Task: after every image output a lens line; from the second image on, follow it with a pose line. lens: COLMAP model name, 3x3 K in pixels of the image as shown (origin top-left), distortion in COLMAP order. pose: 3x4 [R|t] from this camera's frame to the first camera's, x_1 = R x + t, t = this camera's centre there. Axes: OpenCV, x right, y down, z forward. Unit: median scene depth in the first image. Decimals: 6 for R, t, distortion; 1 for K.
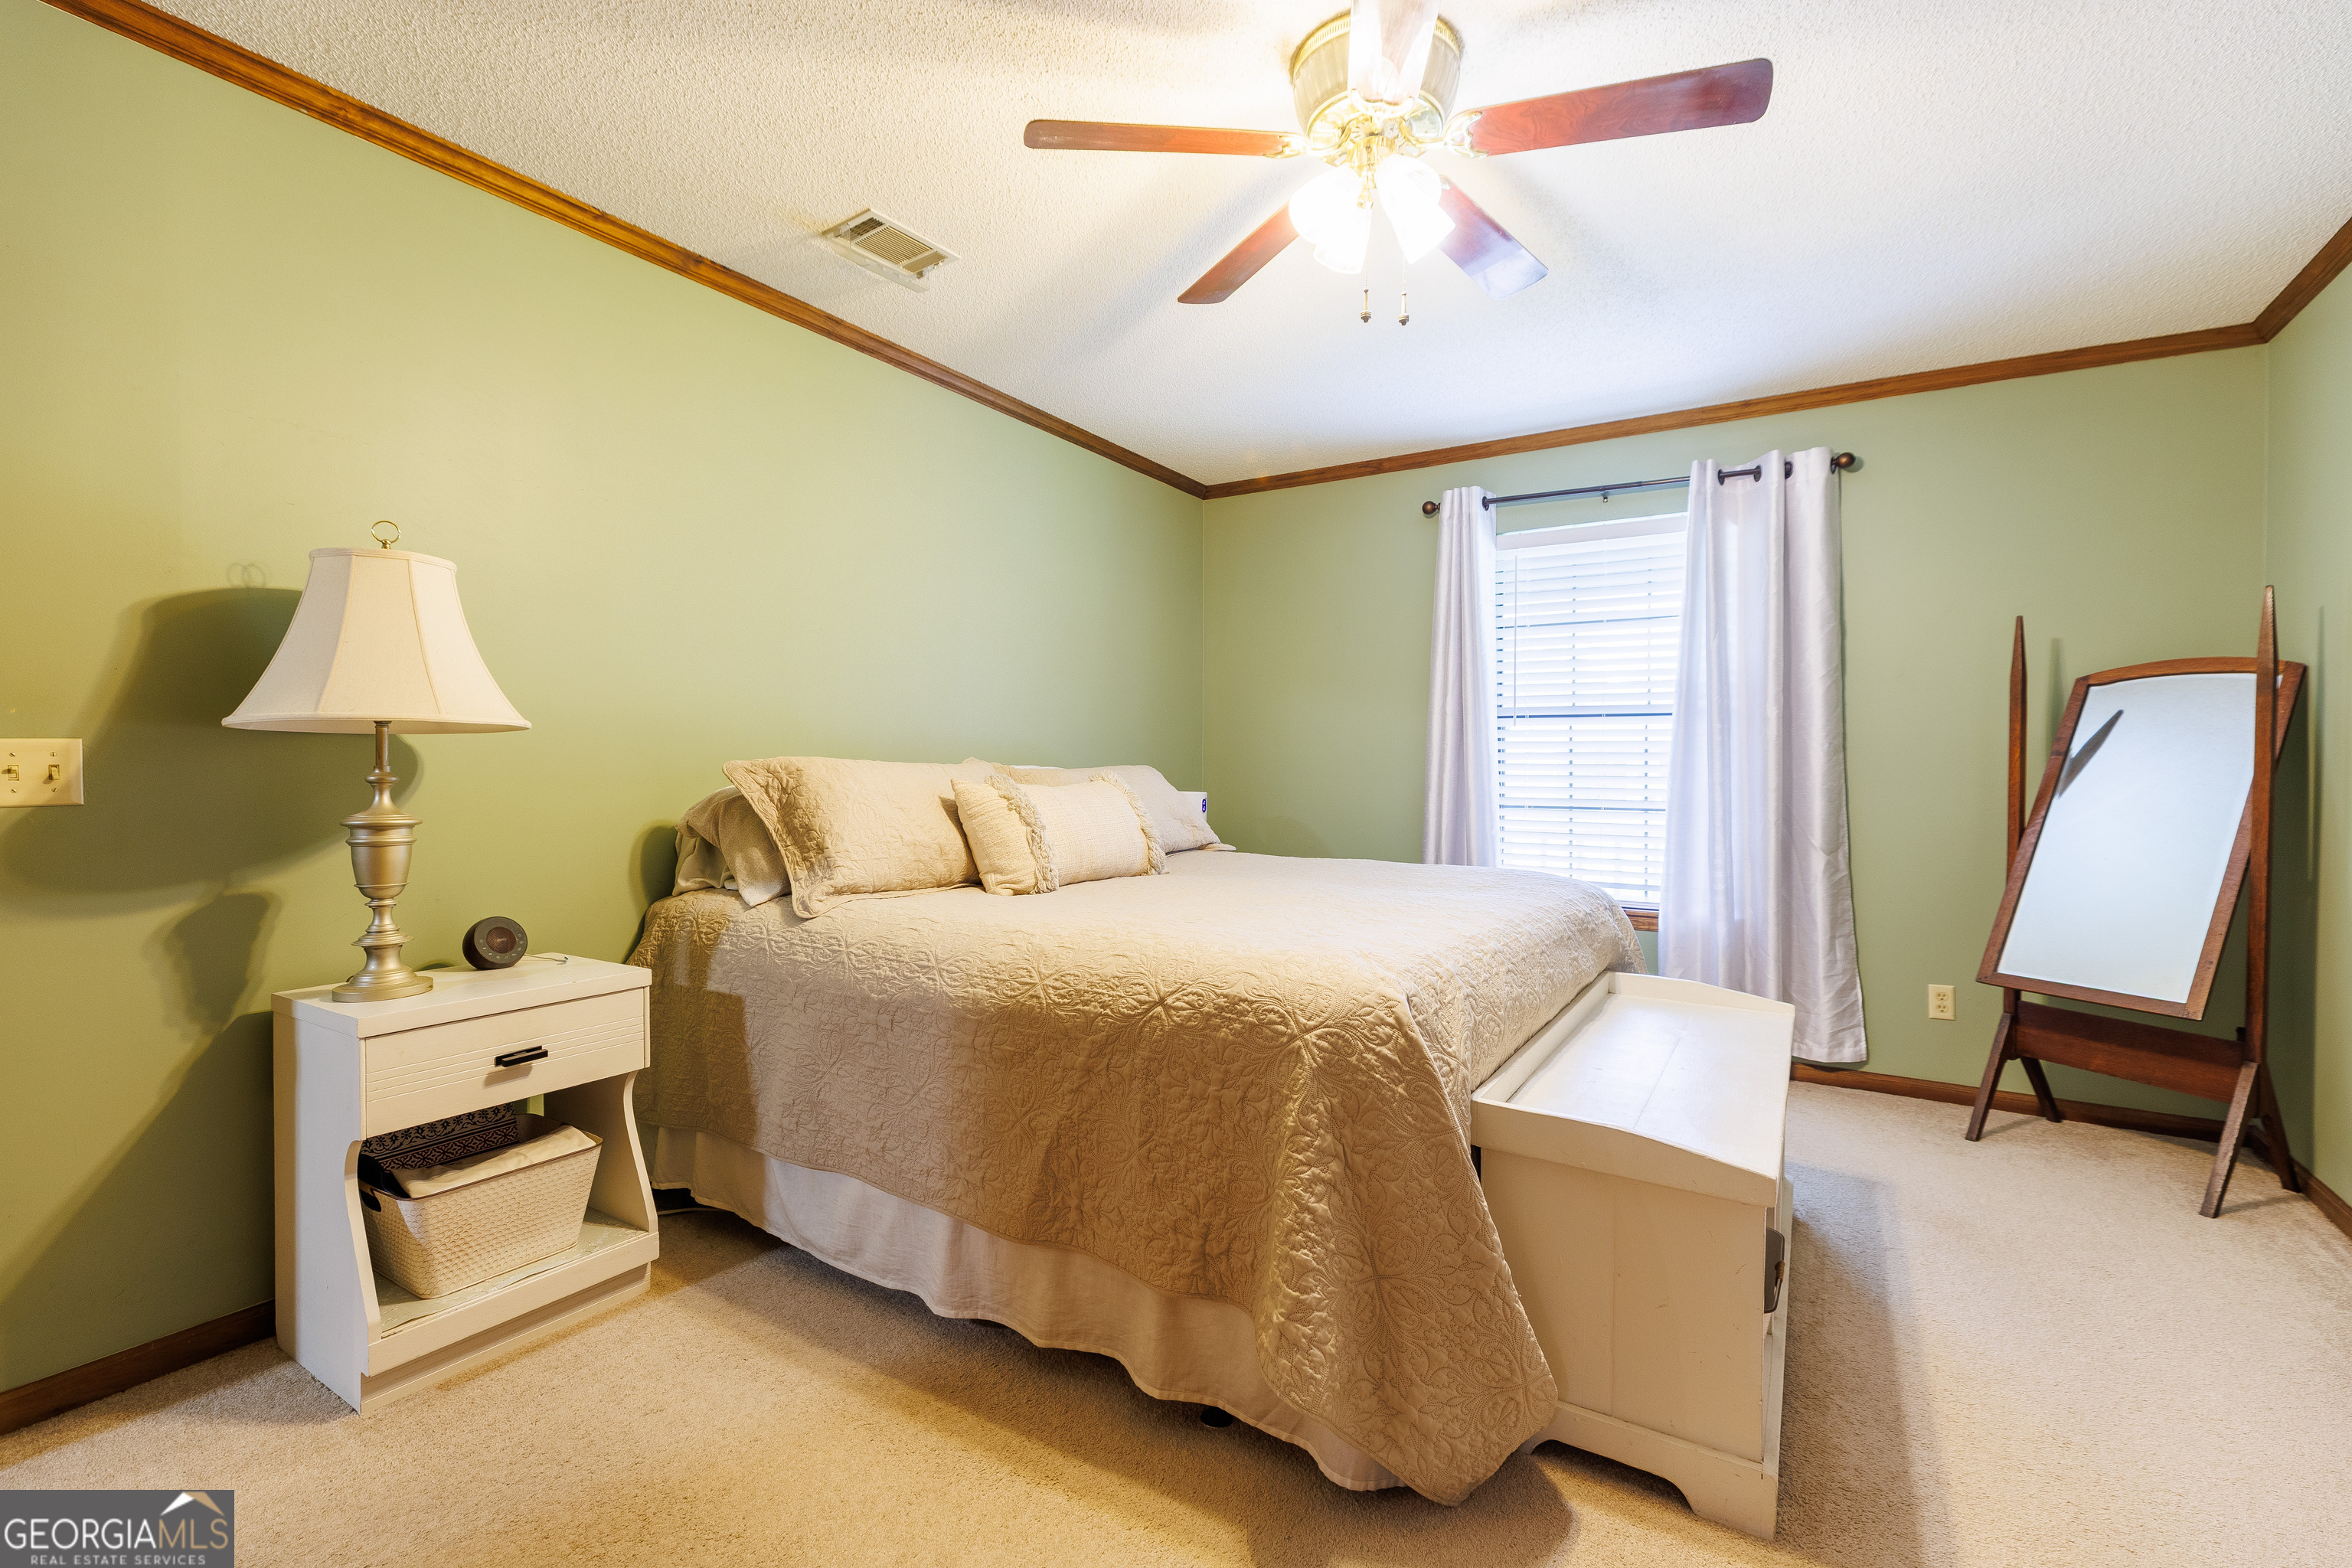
lens RADIAL K [[1041.0, 0, 1176.8], [0, 1041.0, 775.6], [0, 0, 1]] dist [0.002241, 0.003601]
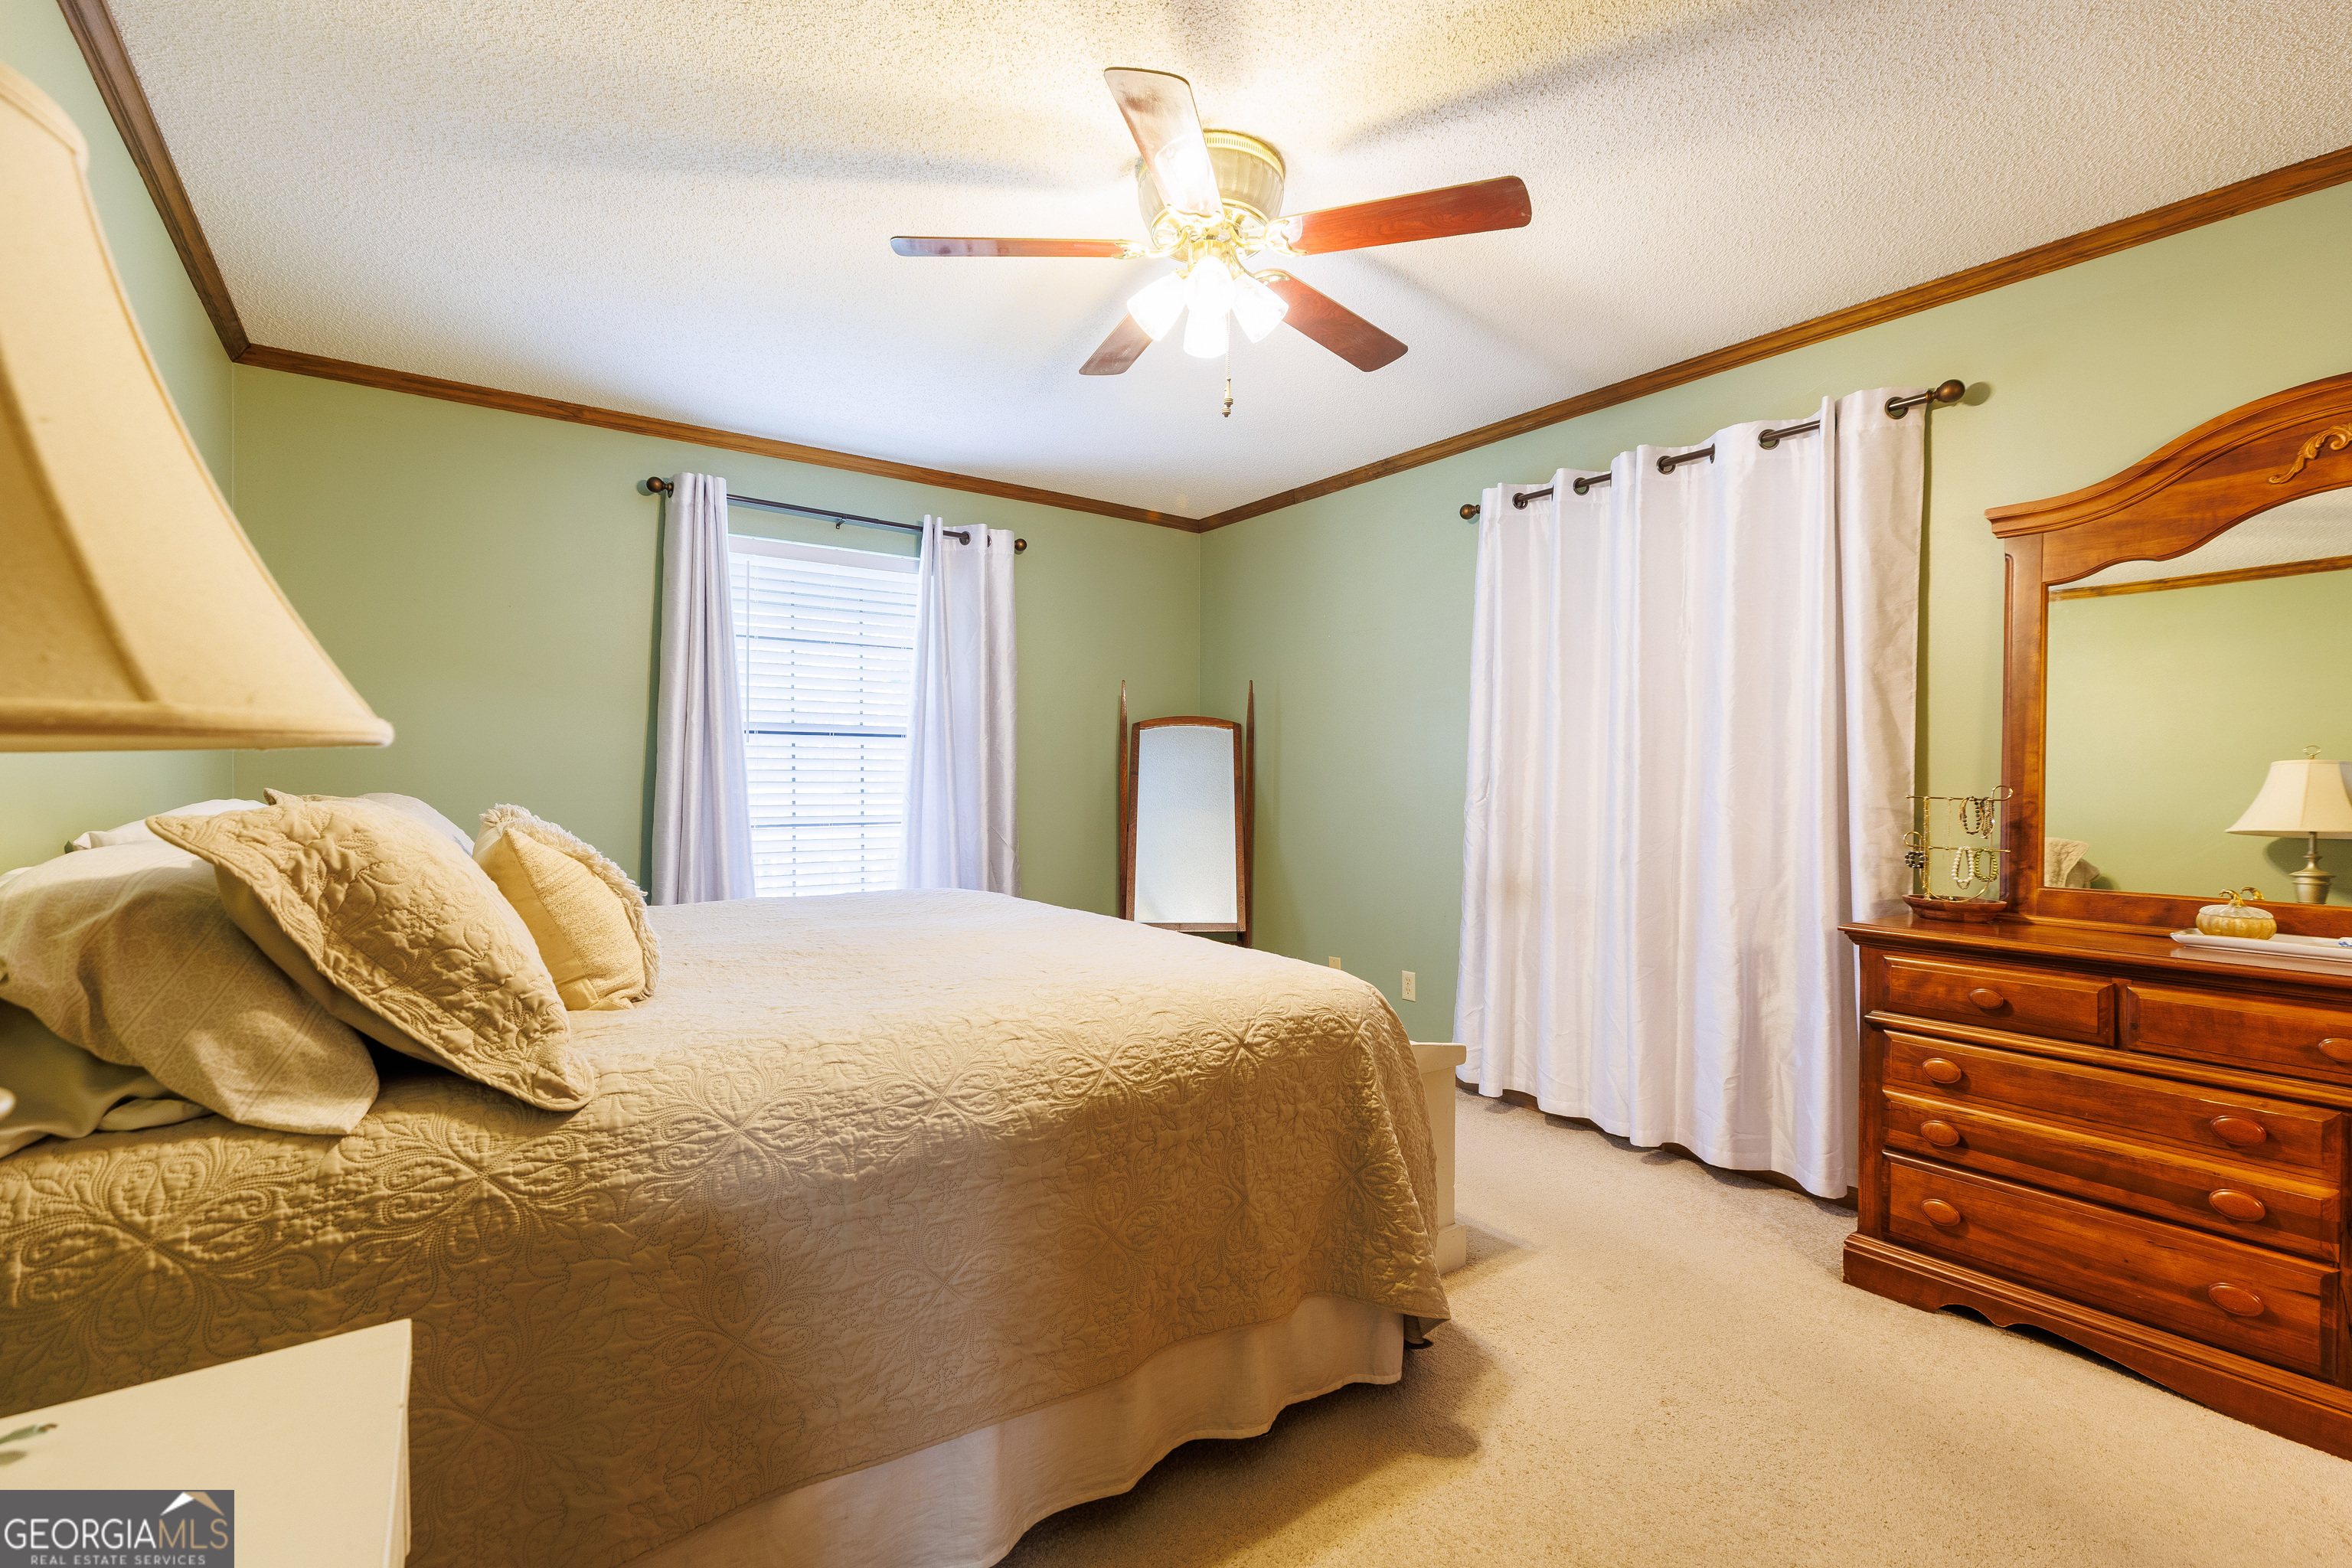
lens RADIAL K [[1041.0, 0, 1176.8], [0, 1041.0, 775.6], [0, 0, 1]] dist [0.002241, 0.003601]
pose [[0.382152, -0.006114, 0.924079, -0.672214], [0.006118, 0.999973, 0.004086, -0.030663], [-0.924079, 0.004092, 0.382179, 0.471904]]
